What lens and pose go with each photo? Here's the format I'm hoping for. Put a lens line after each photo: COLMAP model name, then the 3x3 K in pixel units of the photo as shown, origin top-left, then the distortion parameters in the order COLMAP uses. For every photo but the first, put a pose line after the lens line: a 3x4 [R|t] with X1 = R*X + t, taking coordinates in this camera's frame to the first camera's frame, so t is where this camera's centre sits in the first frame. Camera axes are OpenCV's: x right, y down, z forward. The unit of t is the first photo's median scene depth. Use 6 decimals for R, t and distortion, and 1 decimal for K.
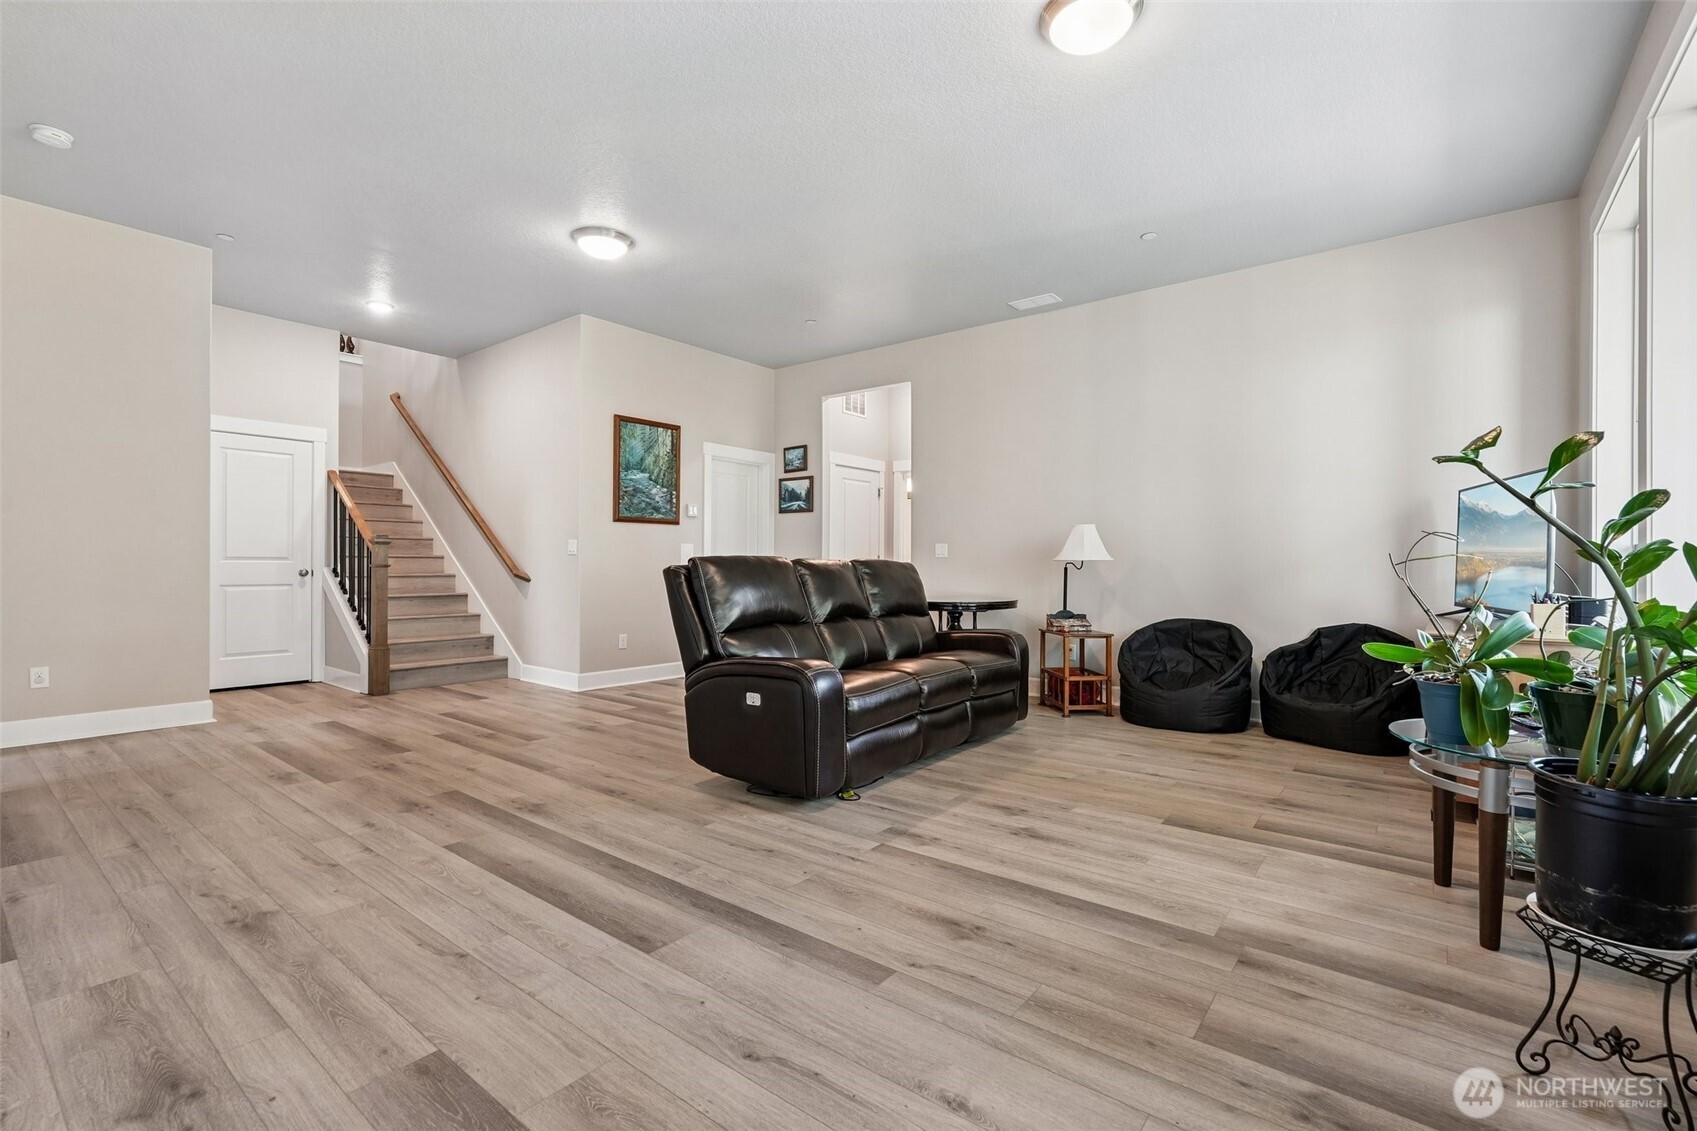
lens RADIAL K [[742.8, 0, 842.2], [0, 742.8, 564.9], [0, 0, 1]] dist [-0.004325, 0.000500]
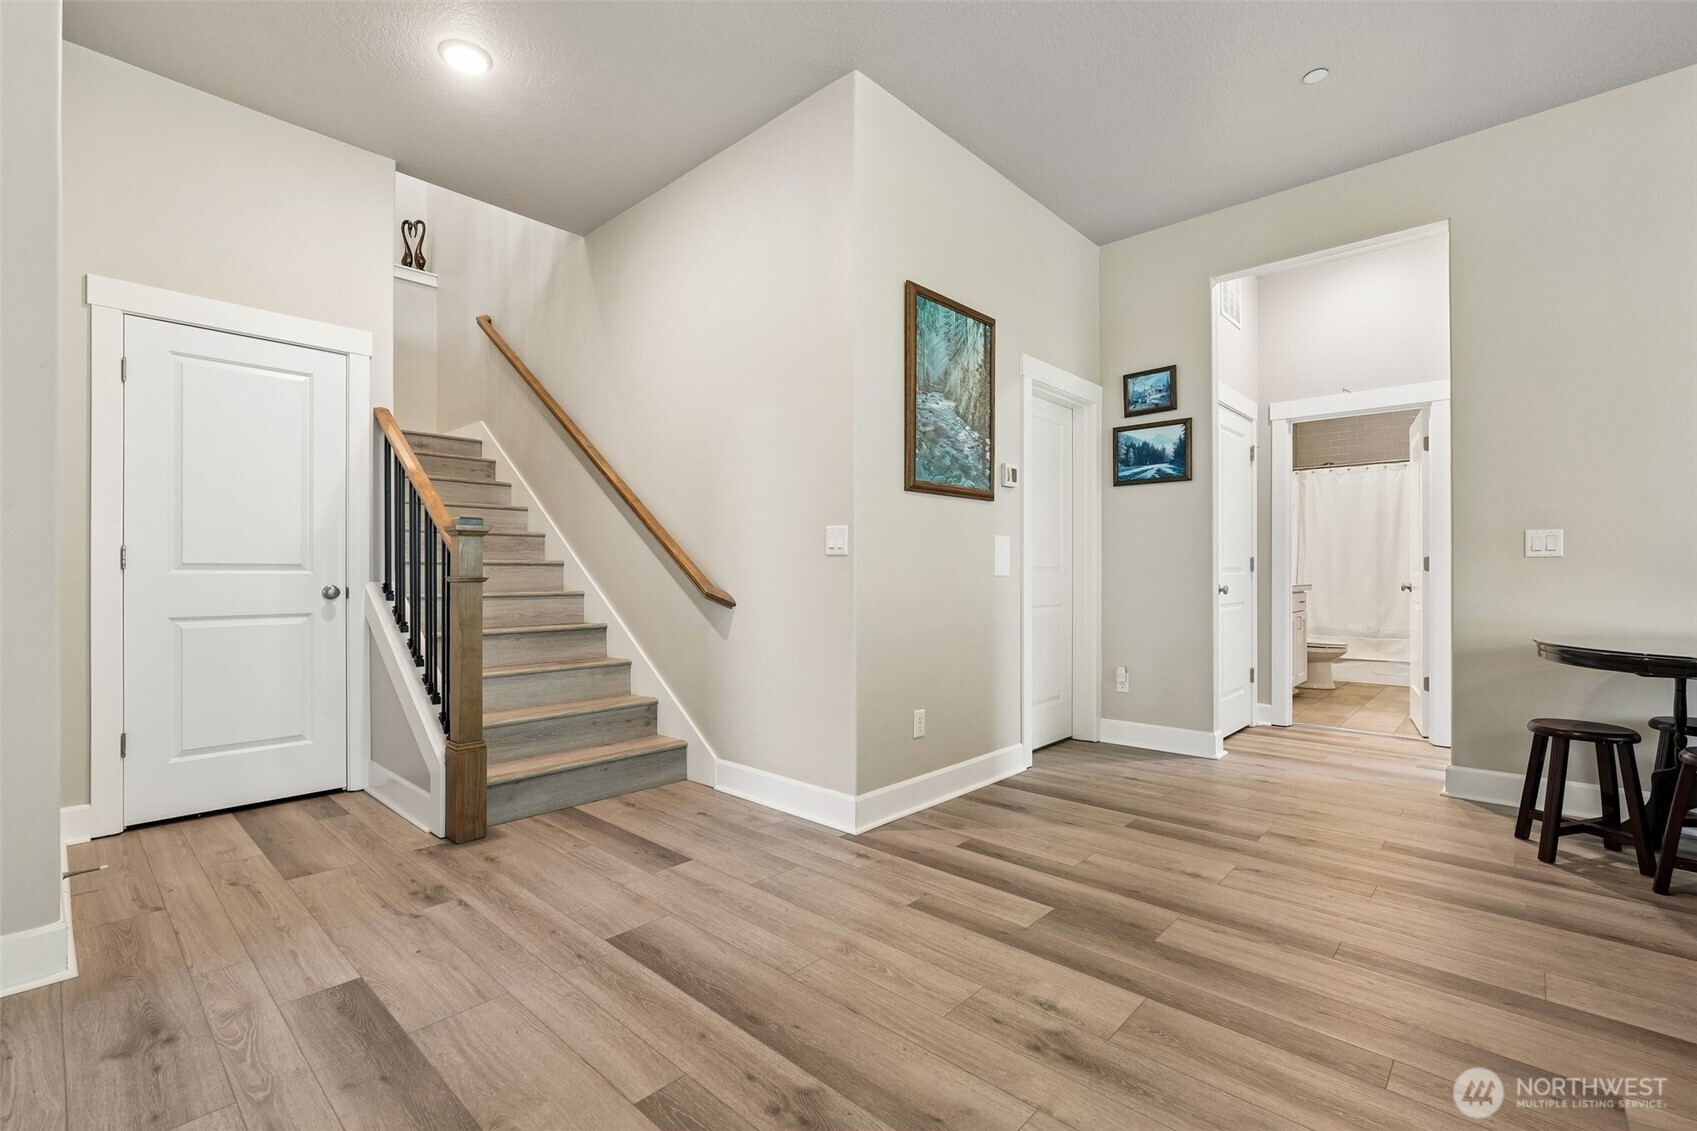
lens RADIAL K [[746.2, 0, 848.5], [0, 746.2, 565.5], [0, 0, 1]] dist [-0.001238, 0.000345]
pose [[0.997460, -0.006499, -0.070927, -0.295619], [0.005591, 0.999900, -0.012990, -0.000099], [0.071005, 0.012560, 0.997397, 0.460708]]
